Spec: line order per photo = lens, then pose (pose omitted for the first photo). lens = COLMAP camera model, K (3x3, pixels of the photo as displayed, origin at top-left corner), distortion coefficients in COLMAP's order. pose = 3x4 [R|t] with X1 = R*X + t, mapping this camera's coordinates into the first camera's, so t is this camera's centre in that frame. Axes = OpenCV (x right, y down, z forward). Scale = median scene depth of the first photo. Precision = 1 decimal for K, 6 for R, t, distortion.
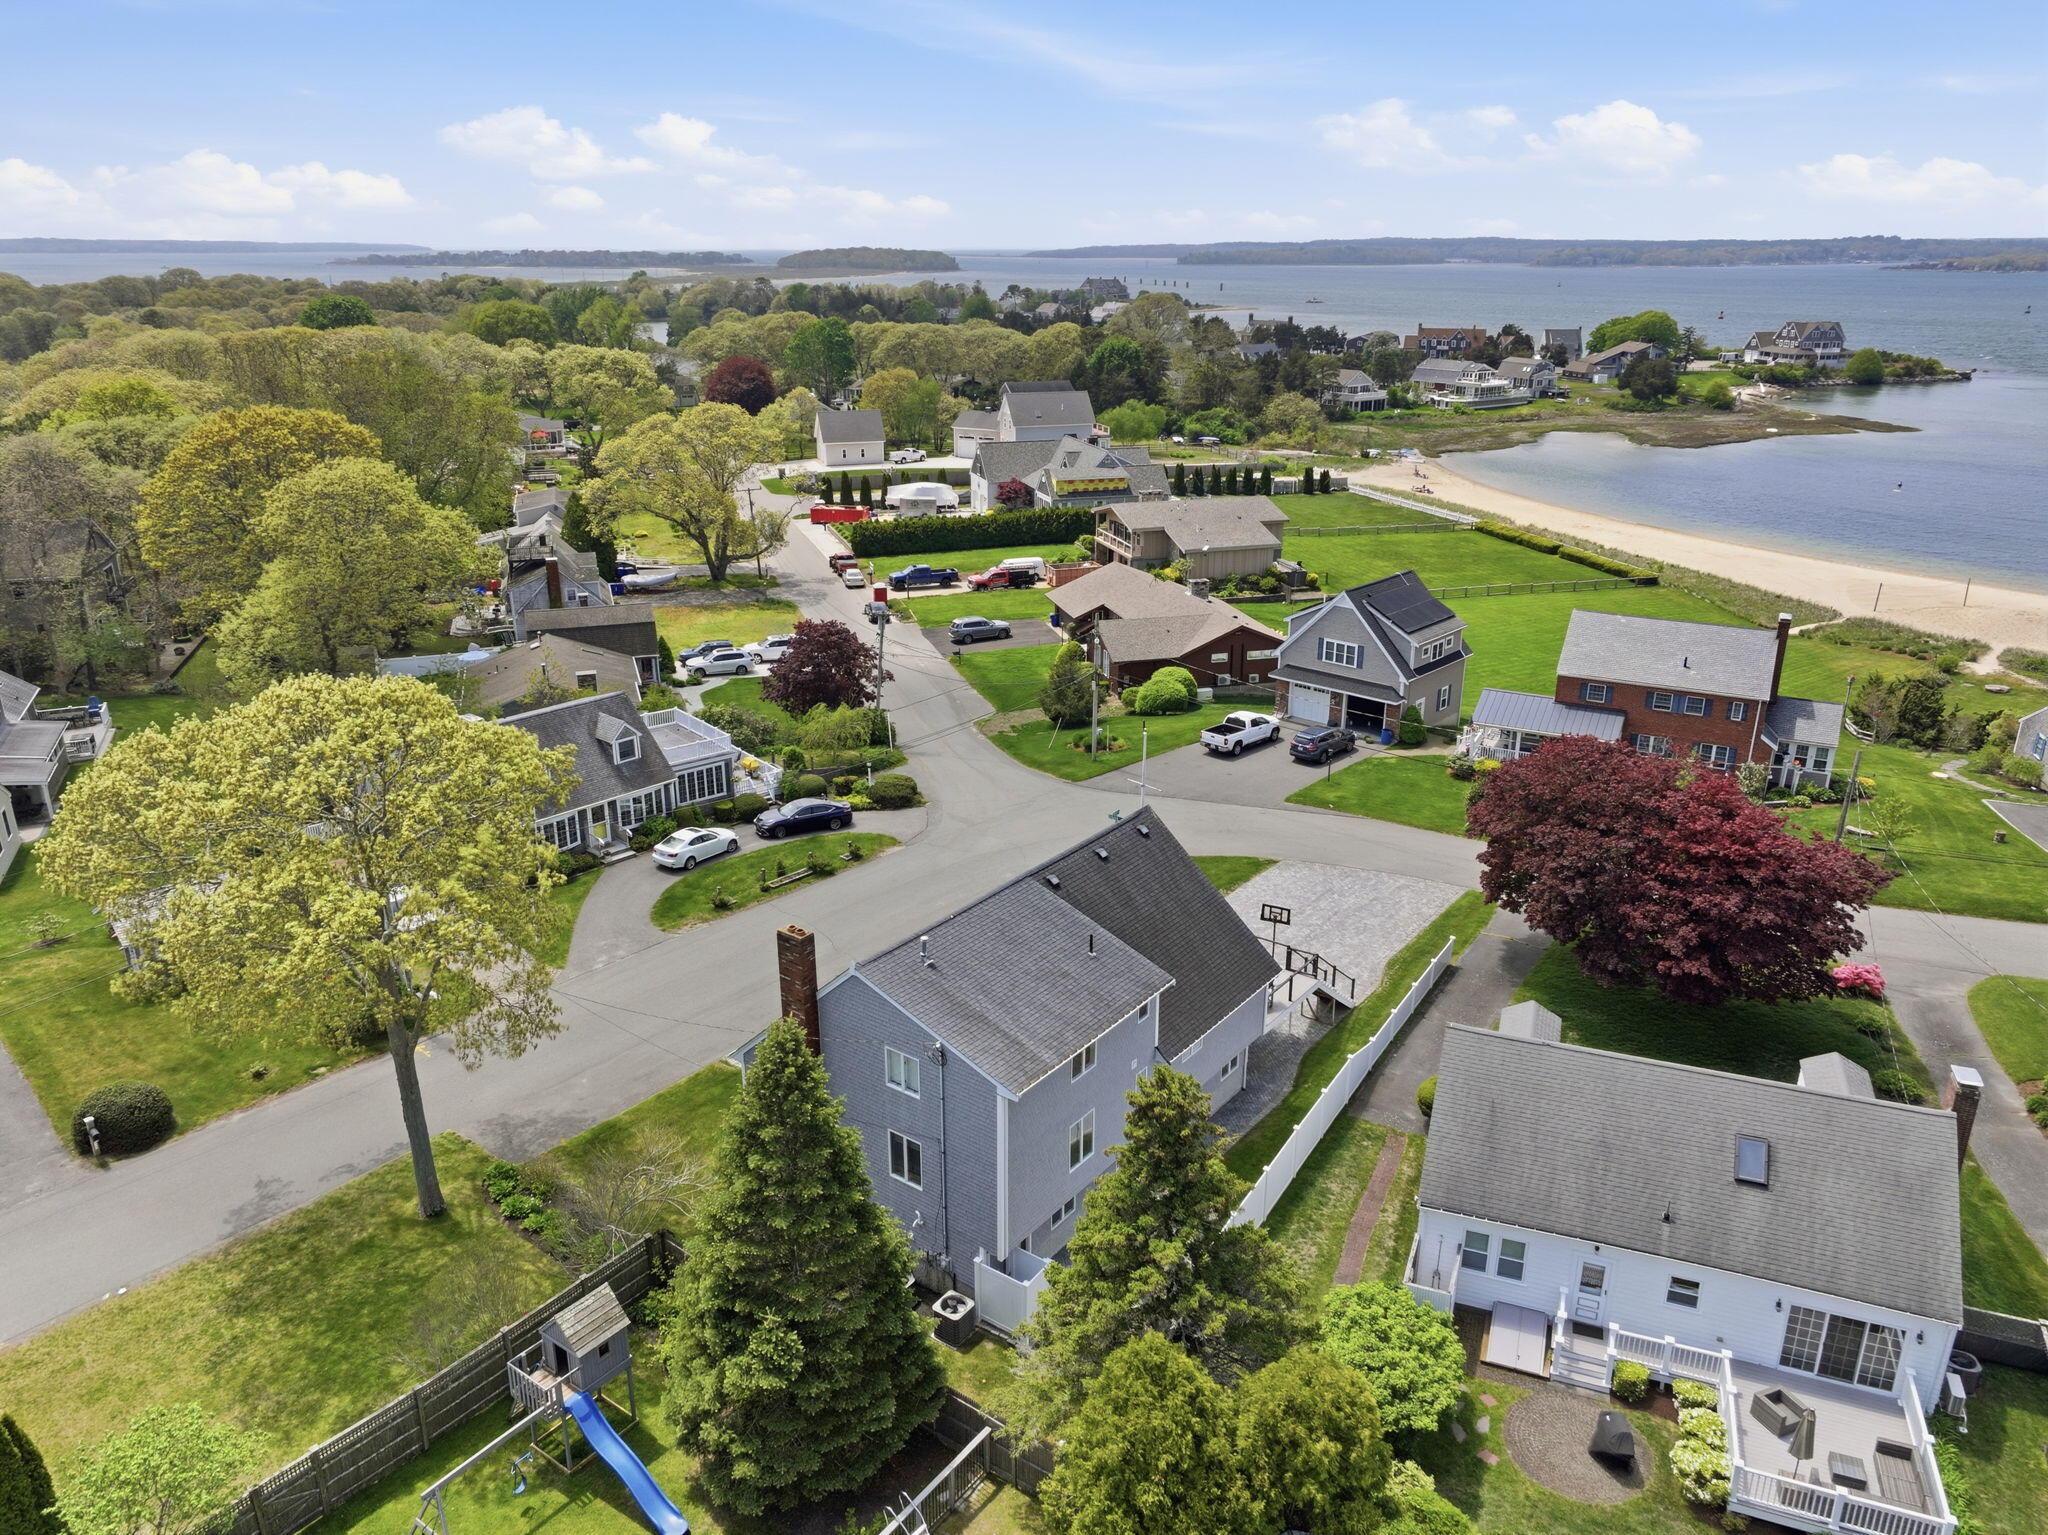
lens RADIAL K [[1361.3, 0, 1024.0], [0, 1361.3, 767.5], [0, 0, 1]] dist [0.001006, 0.000702]
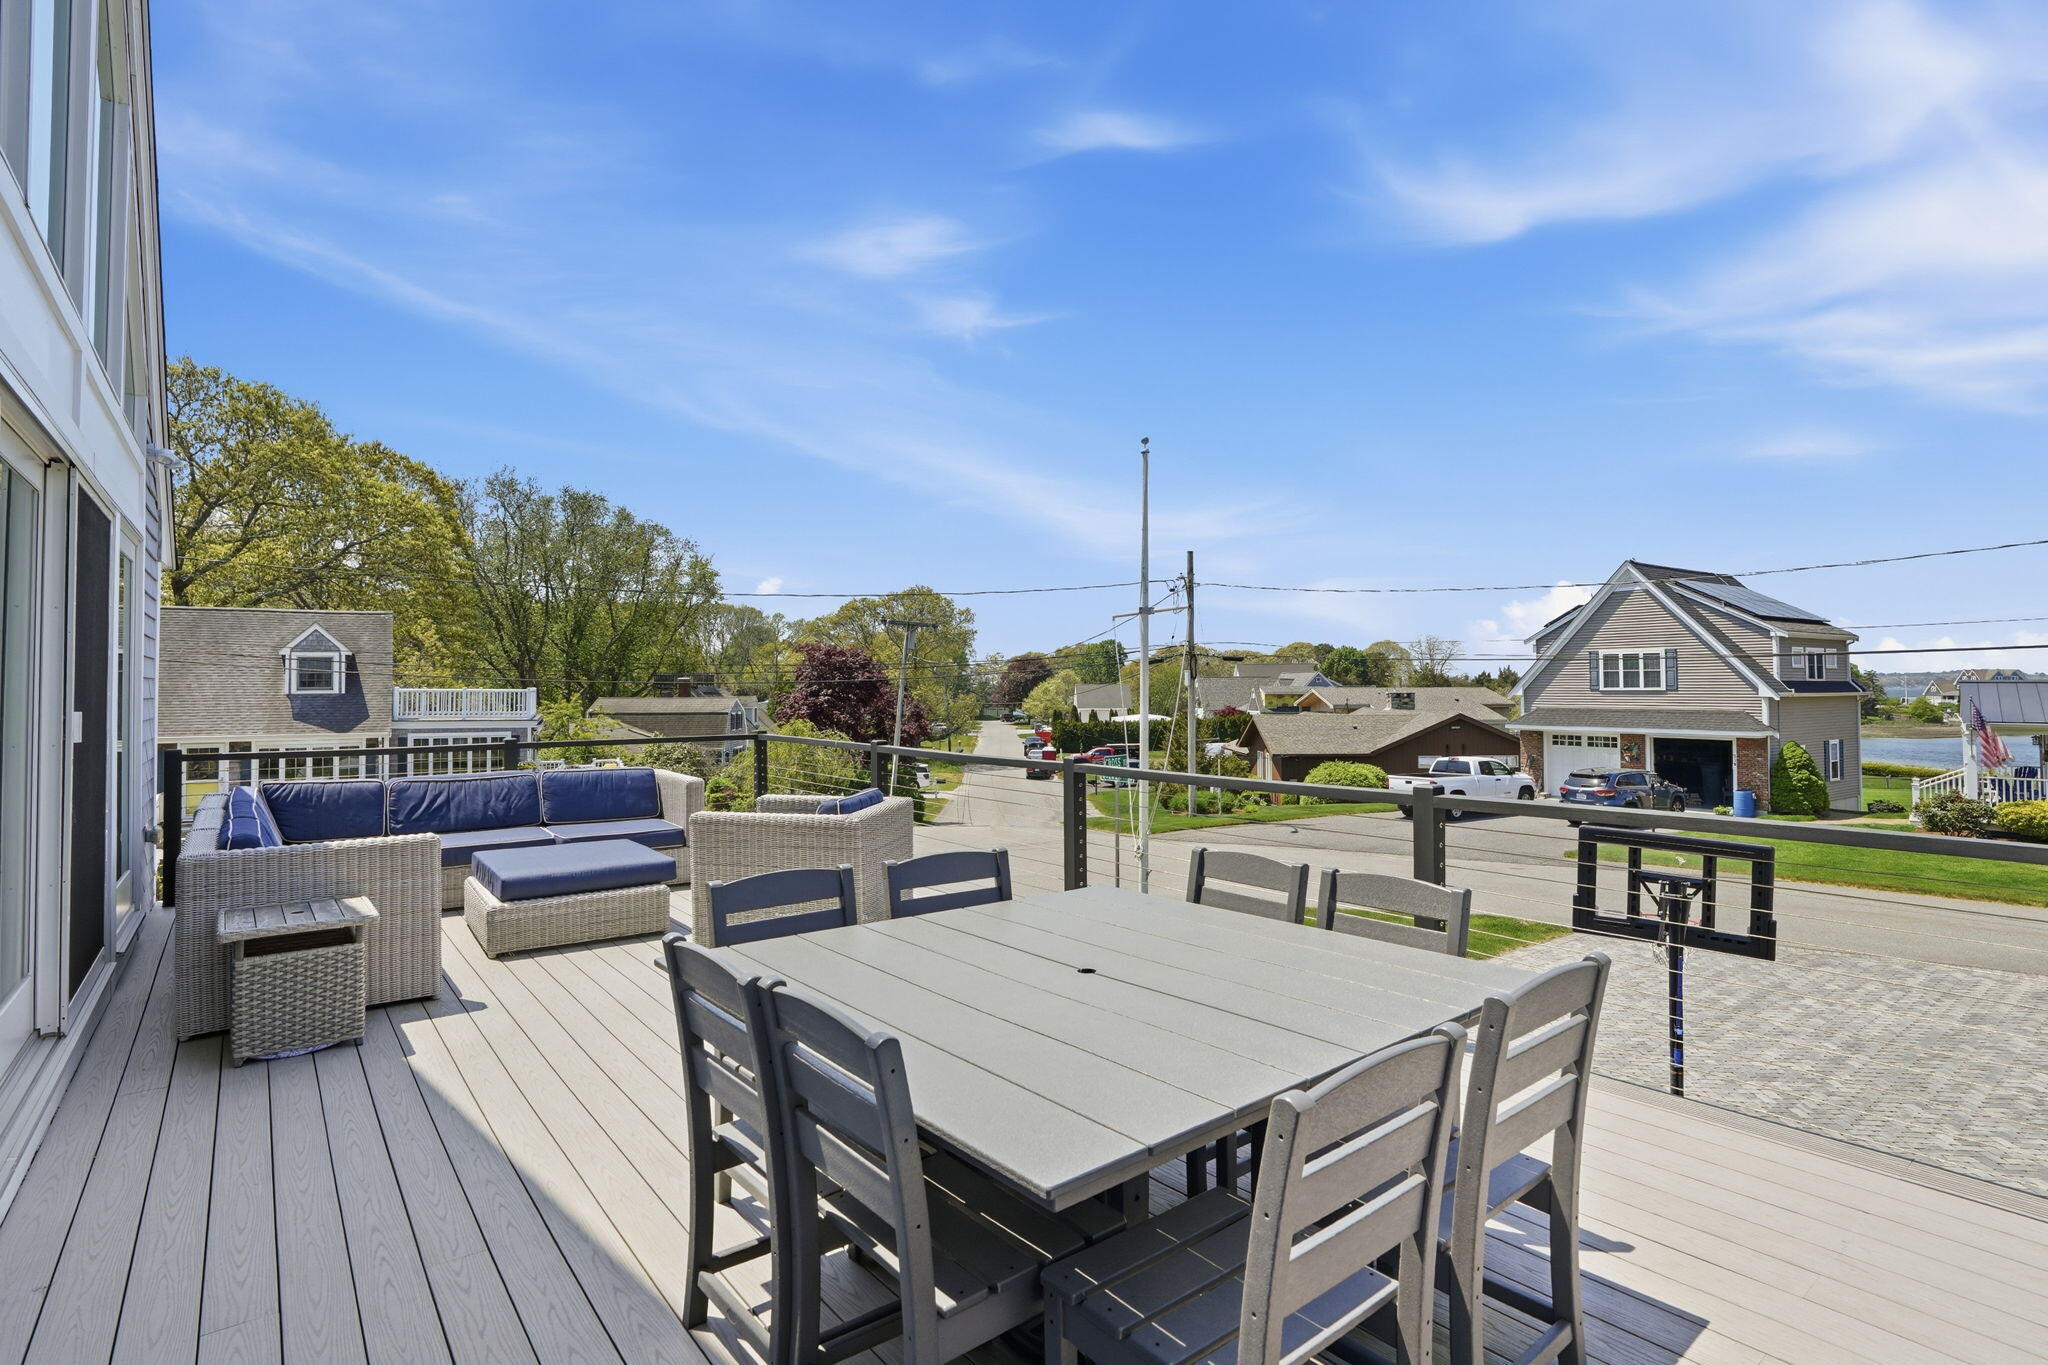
lens RADIAL K [[977.7, 0, 1024.0], [0, 977.7, 682.5], [0, 0, 1]] dist [-0.002987, -0.000372]
pose [[0.964157, -0.017785, -0.264734, 0.087510], [-0.073205, 0.941193, -0.329842, 0.082597], [0.255033, 0.337400, 0.906157, 0.541611]]
